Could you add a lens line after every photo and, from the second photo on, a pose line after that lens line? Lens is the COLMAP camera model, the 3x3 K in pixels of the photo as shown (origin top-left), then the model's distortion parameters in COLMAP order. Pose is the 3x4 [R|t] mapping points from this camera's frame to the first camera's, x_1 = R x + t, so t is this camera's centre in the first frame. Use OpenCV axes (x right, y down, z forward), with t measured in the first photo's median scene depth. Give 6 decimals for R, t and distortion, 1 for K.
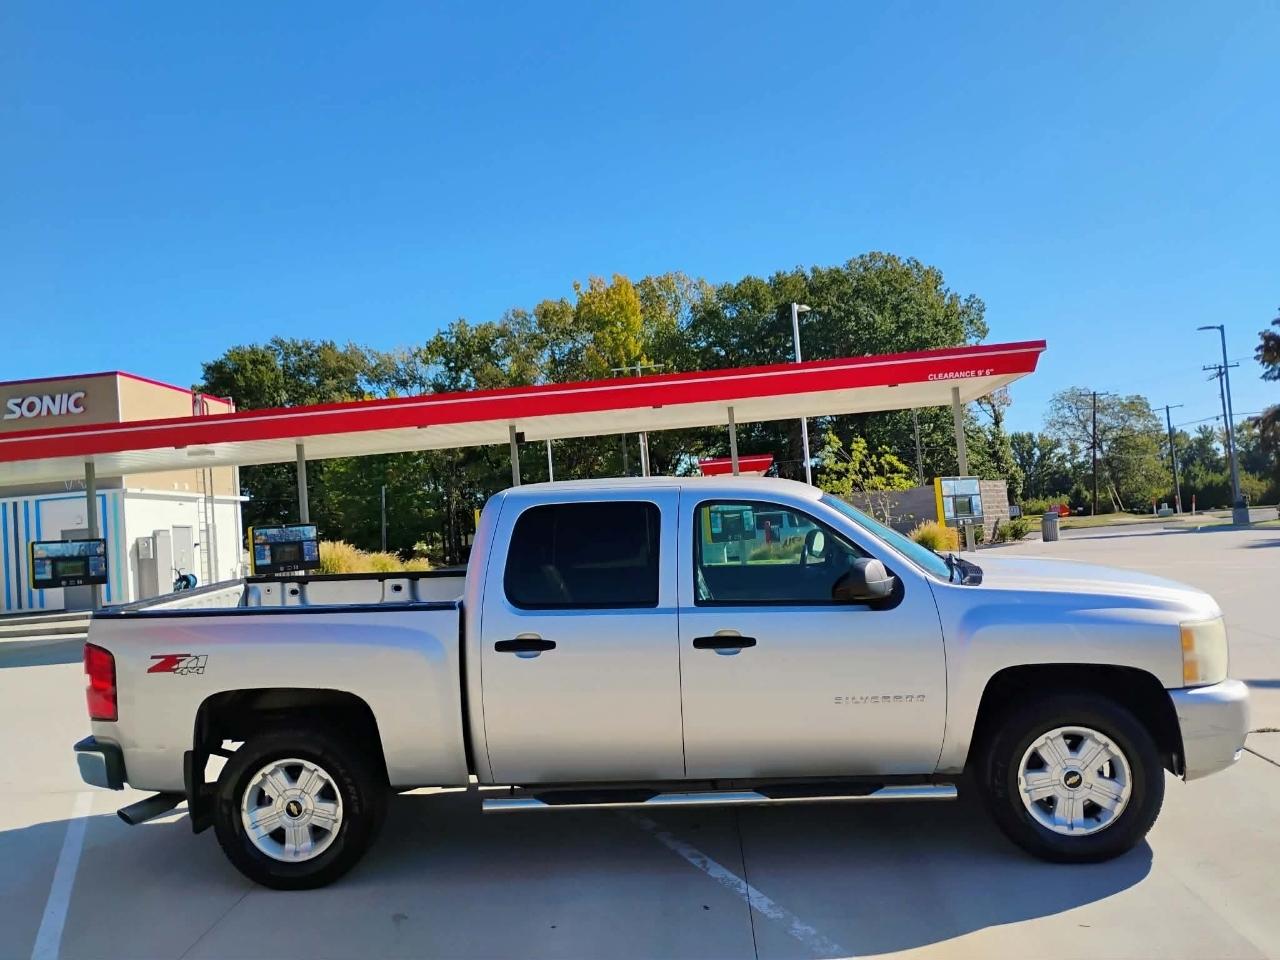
lens RADIAL K [[1064.4, 0, 640.3], [0, 1064.4, 484.1], [0, 0, 1]] dist [0.067146, -0.096614]
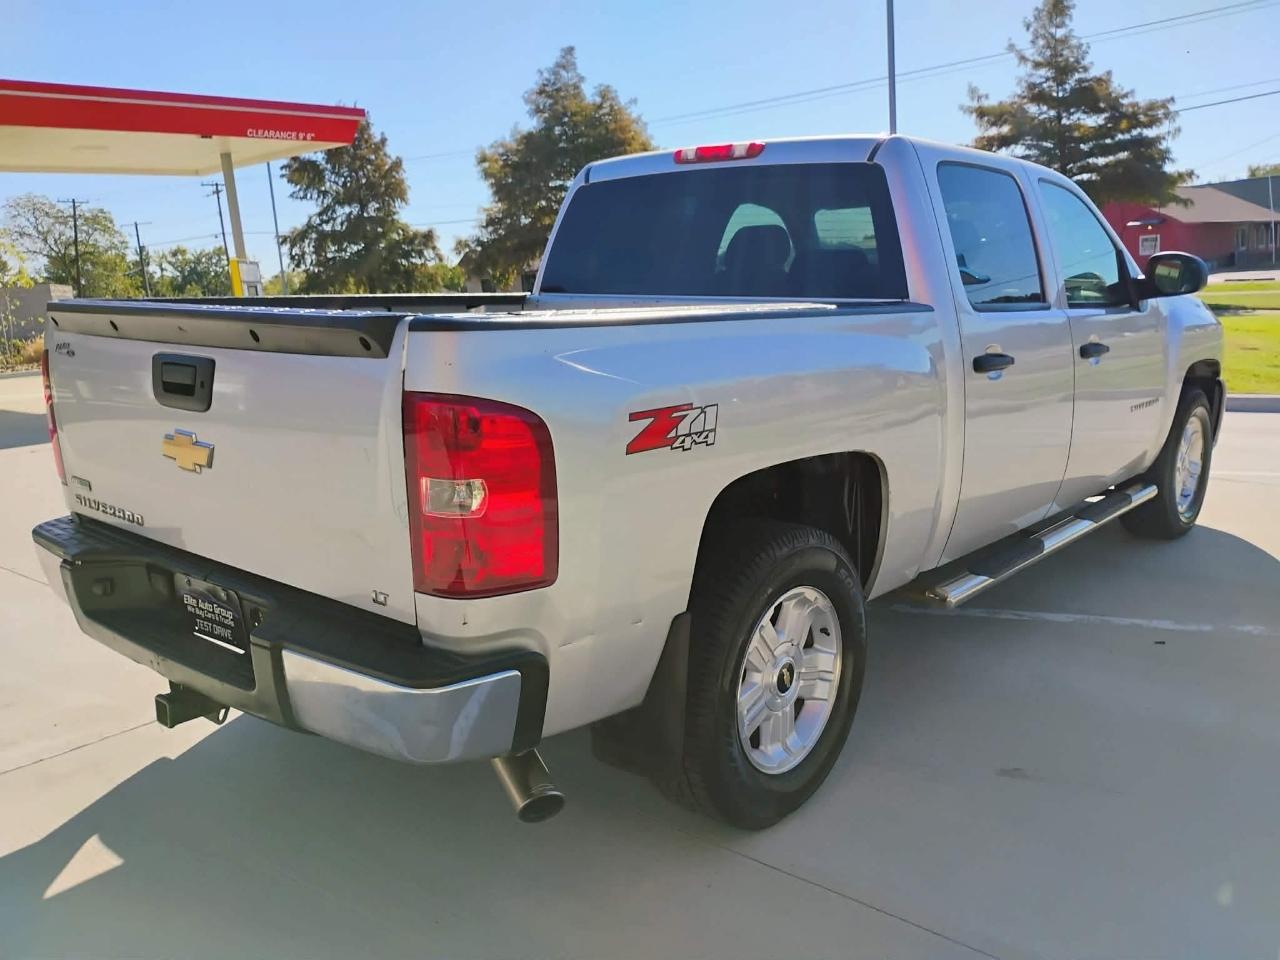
lens RADIAL K [[1064.4, 0, 640.3], [0, 1064.4, 484.1], [0, 0, 1]] dist [0.067146, -0.096614]
pose [[0.596931, -0.115164, 0.793984, -0.133300], [-0.013299, 0.988088, 0.153316, 0.020880], [-0.802183, -0.102078, 0.588288, 0.127219]]
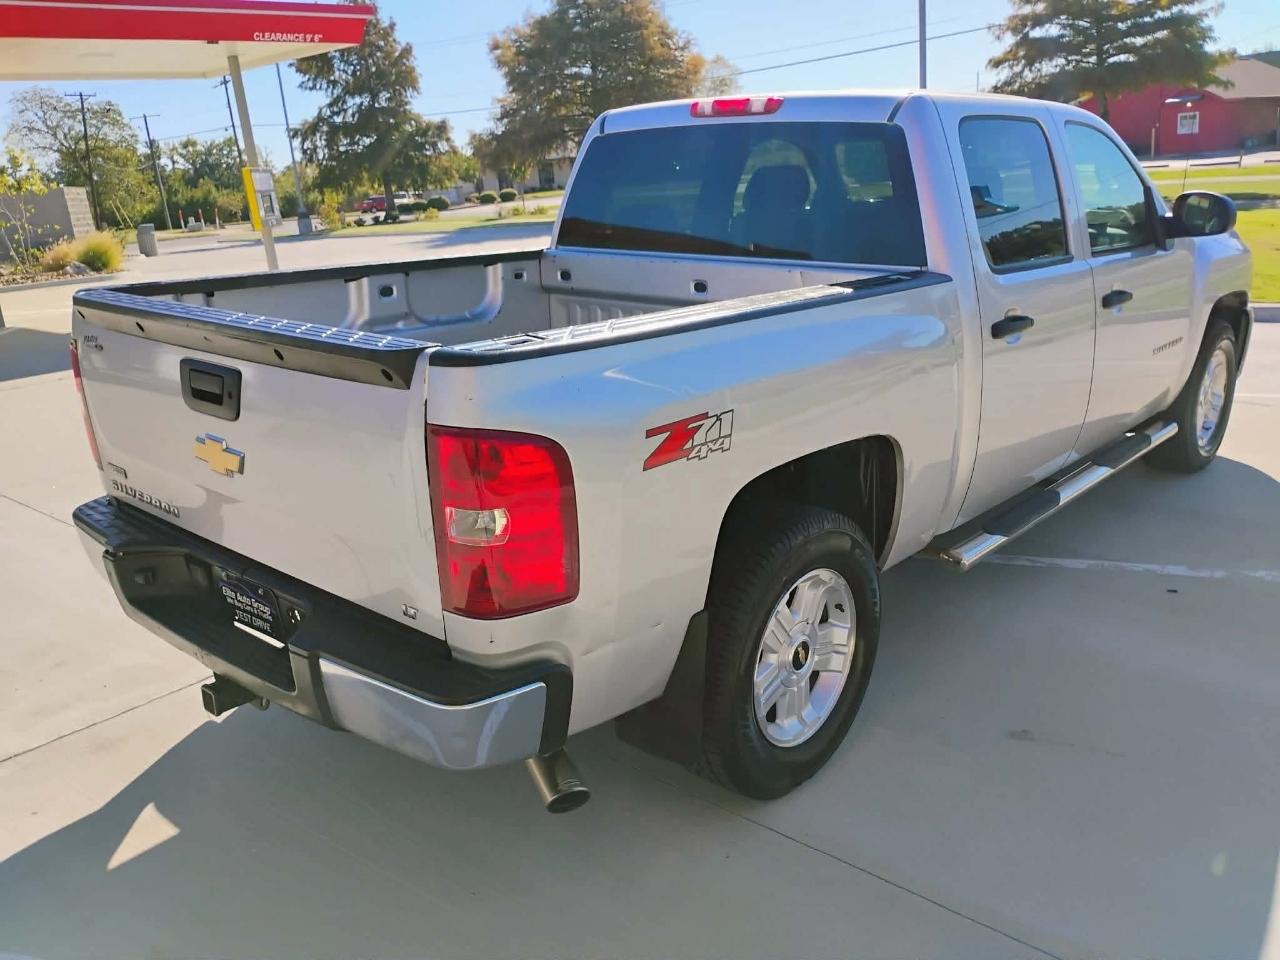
lens RADIAL K [[1064.4, 0, 640.3], [0, 1064.4, 484.1], [0, 0, 1]] dist [0.067146, -0.096614]
pose [[0.611379, -0.202642, 0.764952, -0.133369], [0.003215, 0.967285, 0.253673, 0.012271], [-0.791331, -0.152631, 0.592029, 0.126800]]
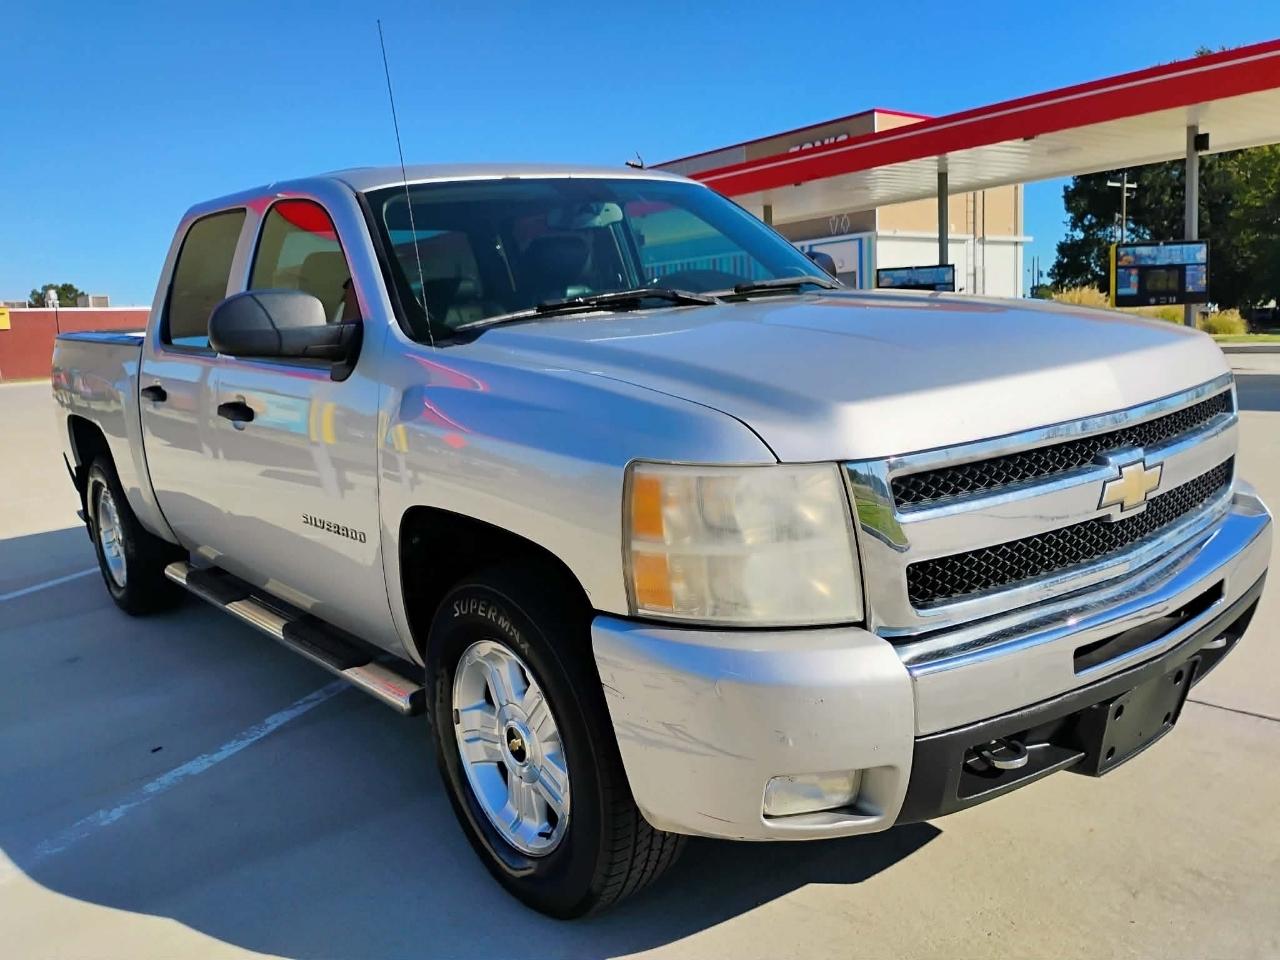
lens RADIAL K [[1079.5, 0, 648.2], [0, 1079.5, 487.7], [0, 0, 1]] dist [0.063926, -0.091653]
pose [[0.692218, 0.141101, -0.707761, 0.125569], [0.027185, 0.974907, 0.220948, 0.007827], [0.721177, -0.172185, 0.671012, 0.116301]]
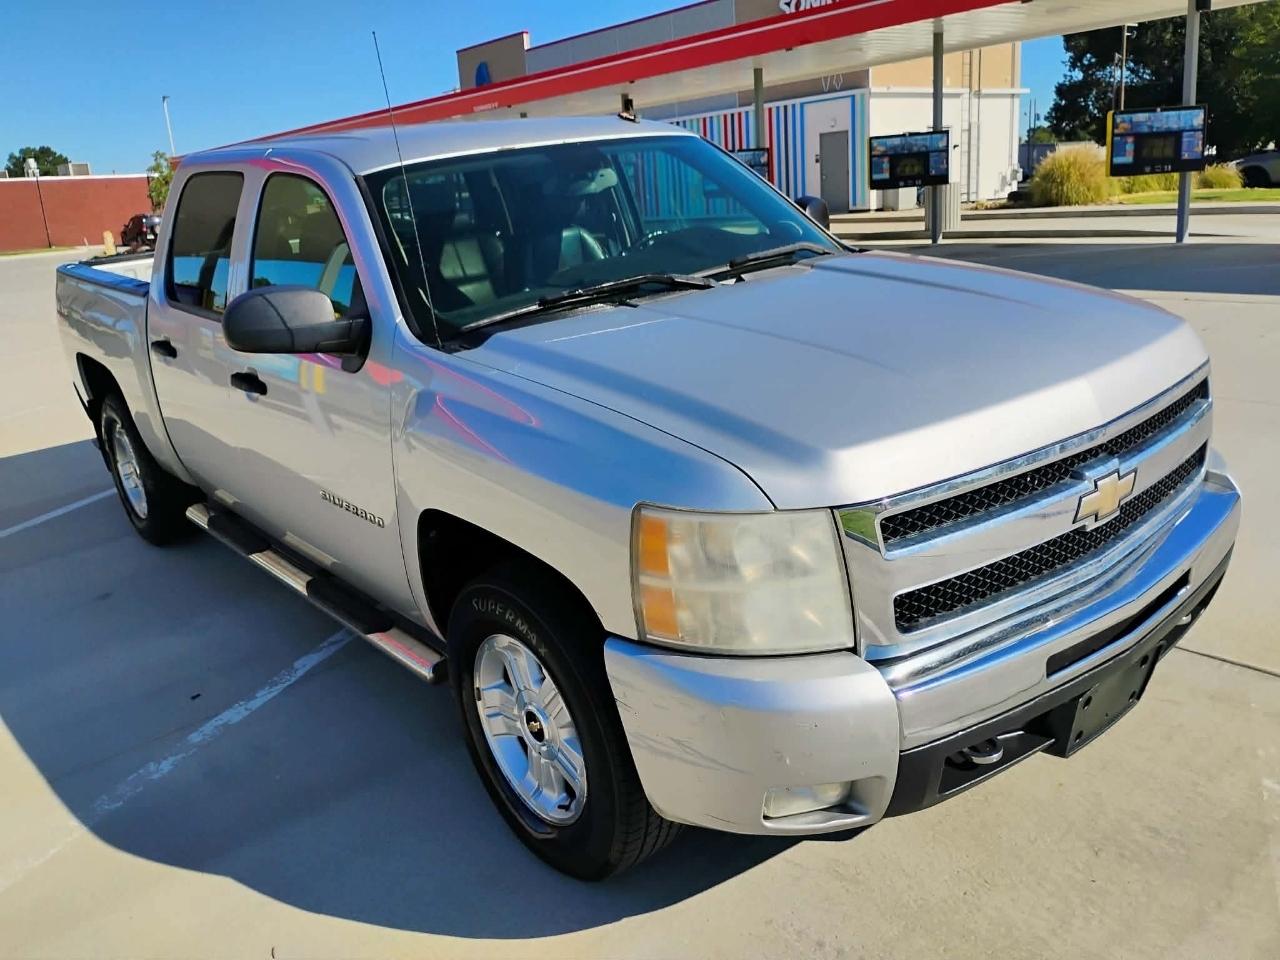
lens RADIAL K [[1064.4, 0, 640.3], [0, 1064.4, 484.1], [0, 0, 1]] dist [0.067146, -0.096614]
pose [[0.695030, 0.216604, -0.685577, 0.125578], [0.047155, 0.937754, 0.344084, -0.003936], [0.717433, -0.271477, 0.641553, 0.115846]]
